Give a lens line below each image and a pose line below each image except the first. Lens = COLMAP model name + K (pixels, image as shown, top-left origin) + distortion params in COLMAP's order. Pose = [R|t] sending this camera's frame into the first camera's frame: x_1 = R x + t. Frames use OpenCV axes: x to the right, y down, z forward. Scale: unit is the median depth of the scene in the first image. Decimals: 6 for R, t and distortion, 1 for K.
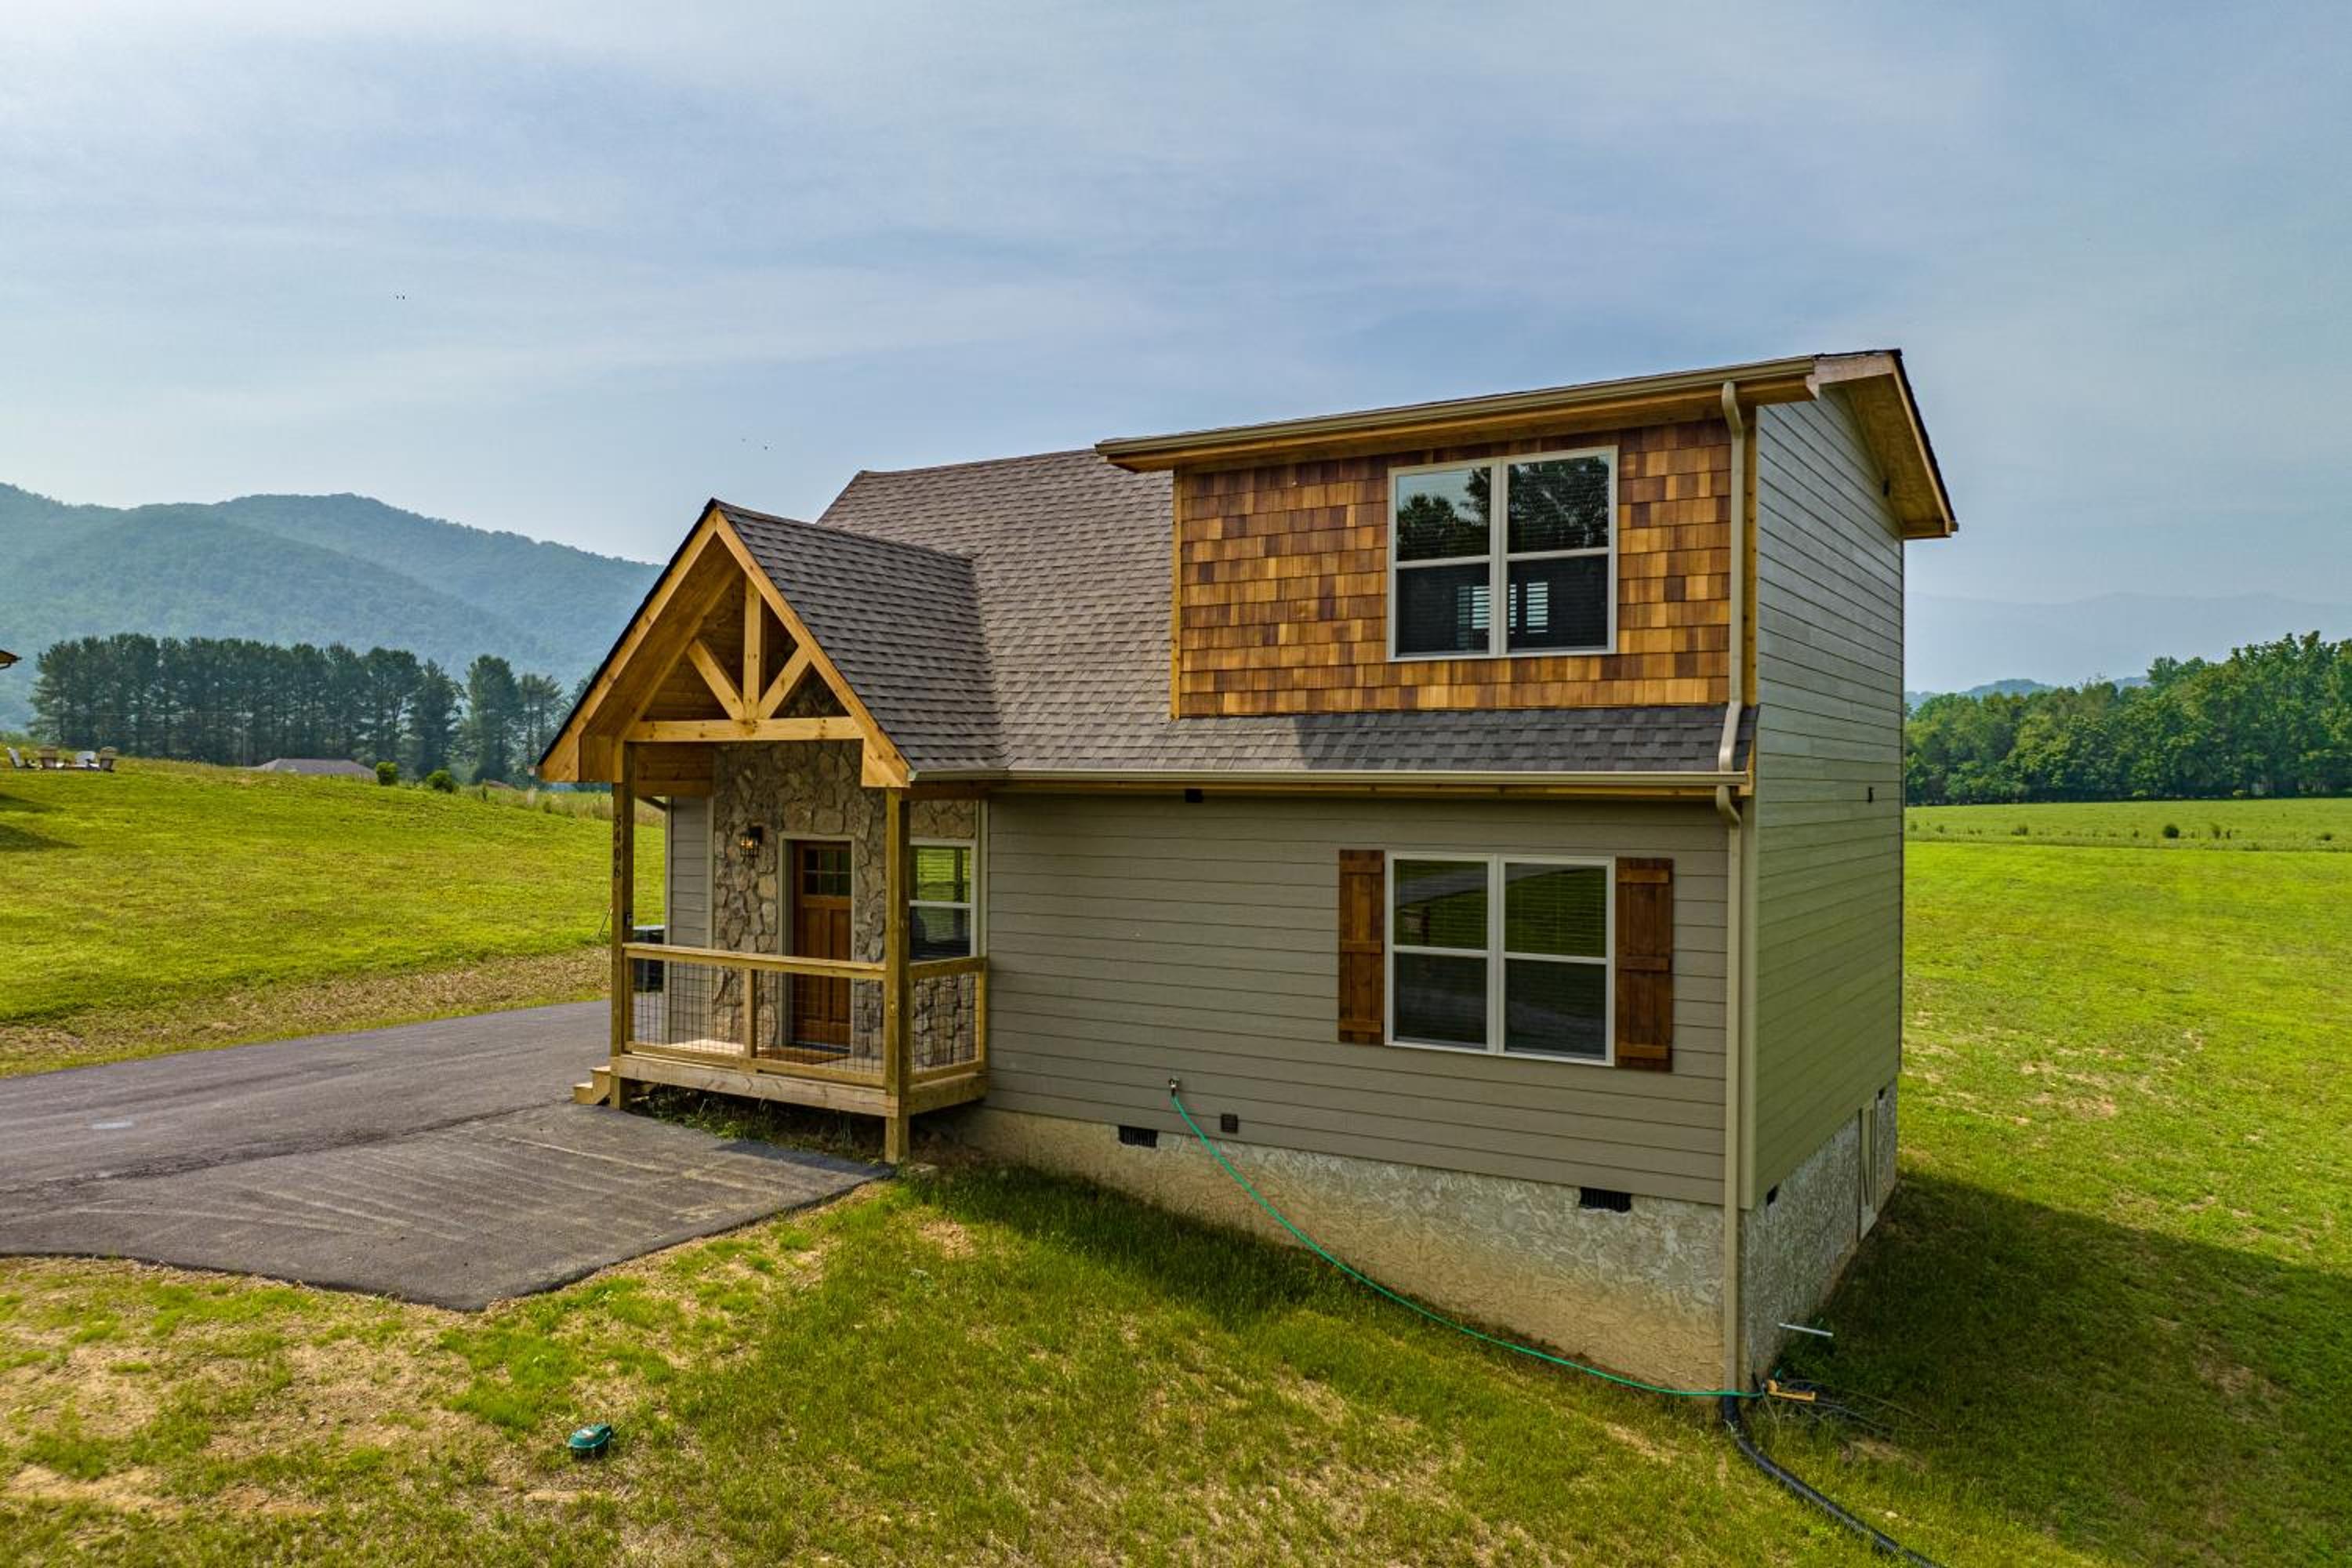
lens RADIAL K [[1655.9, 0, 1198.5], [0, 1655.9, 778.4], [0, 0, 1]] dist [-0.030945, -0.004142]
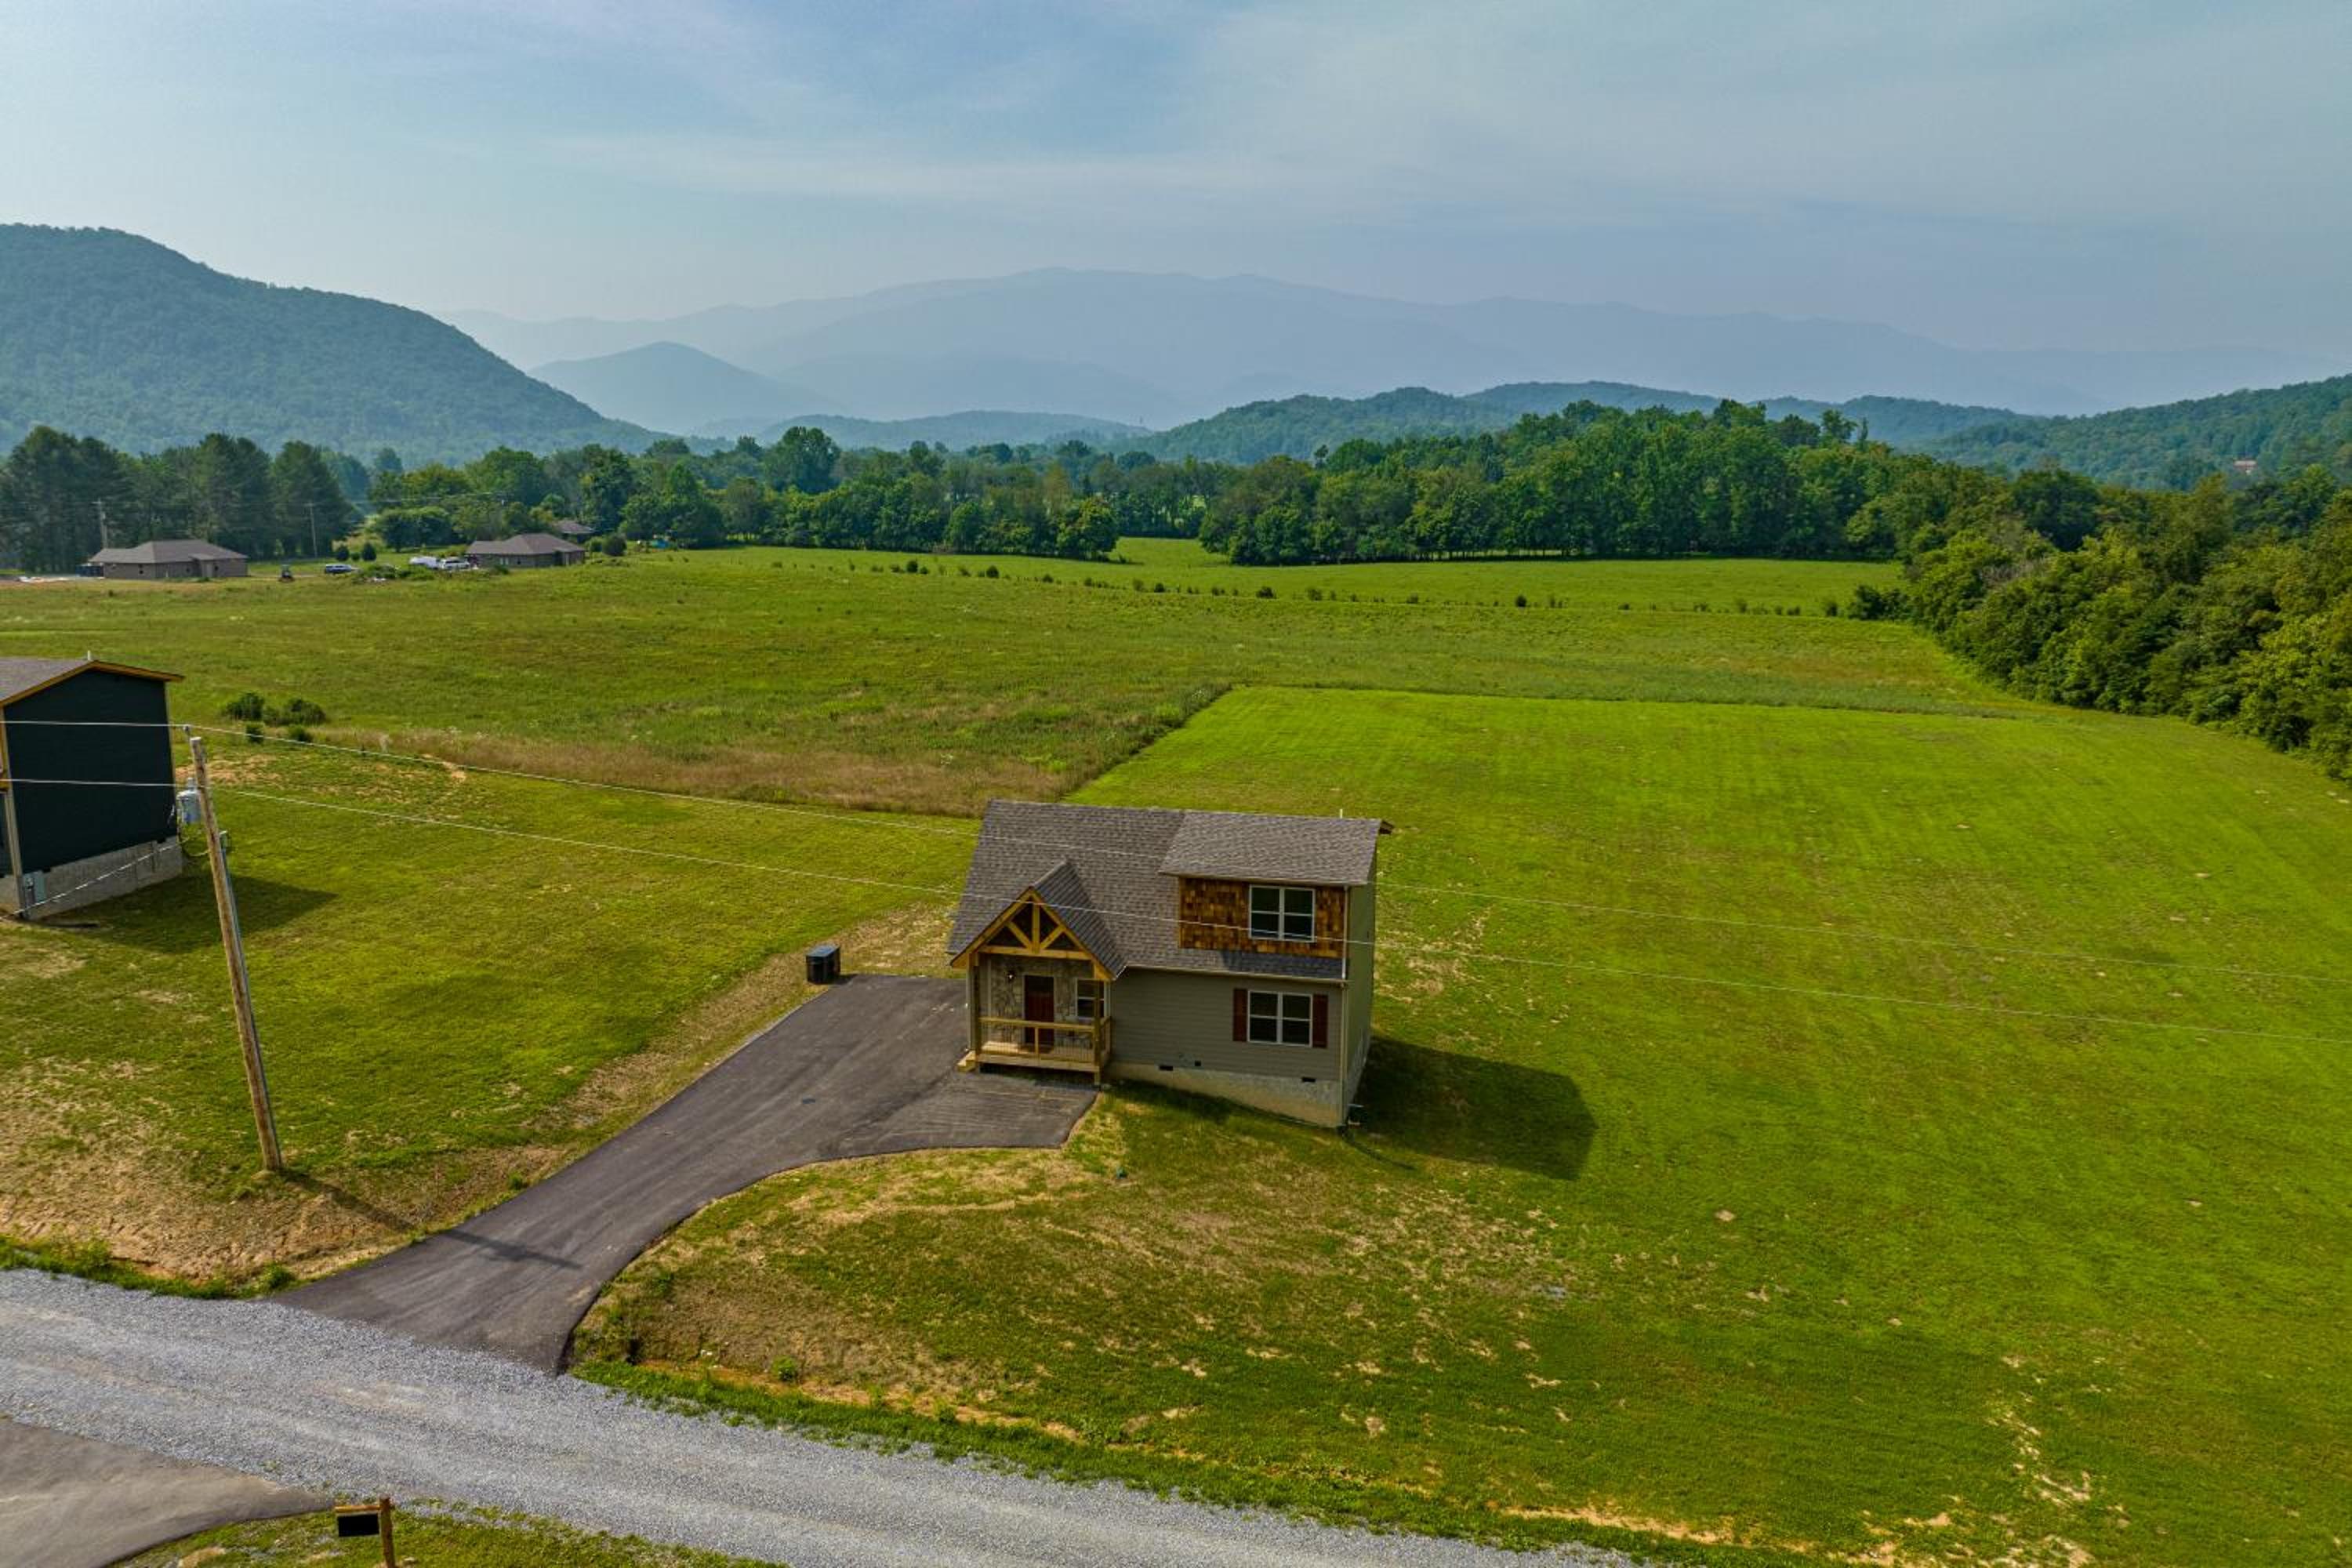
lens RADIAL K [[1655.9, 0, 1183.8], [0, 1655.9, 760.1], [0, 0, 1]] dist [-0.030945, -0.004142]
pose [[0.946911, -0.054713, 0.316806, -0.783479], [-0.001360, 0.984722, 0.174127, -0.744239], [-0.321493, -0.165314, 0.932370, -1.536406]]
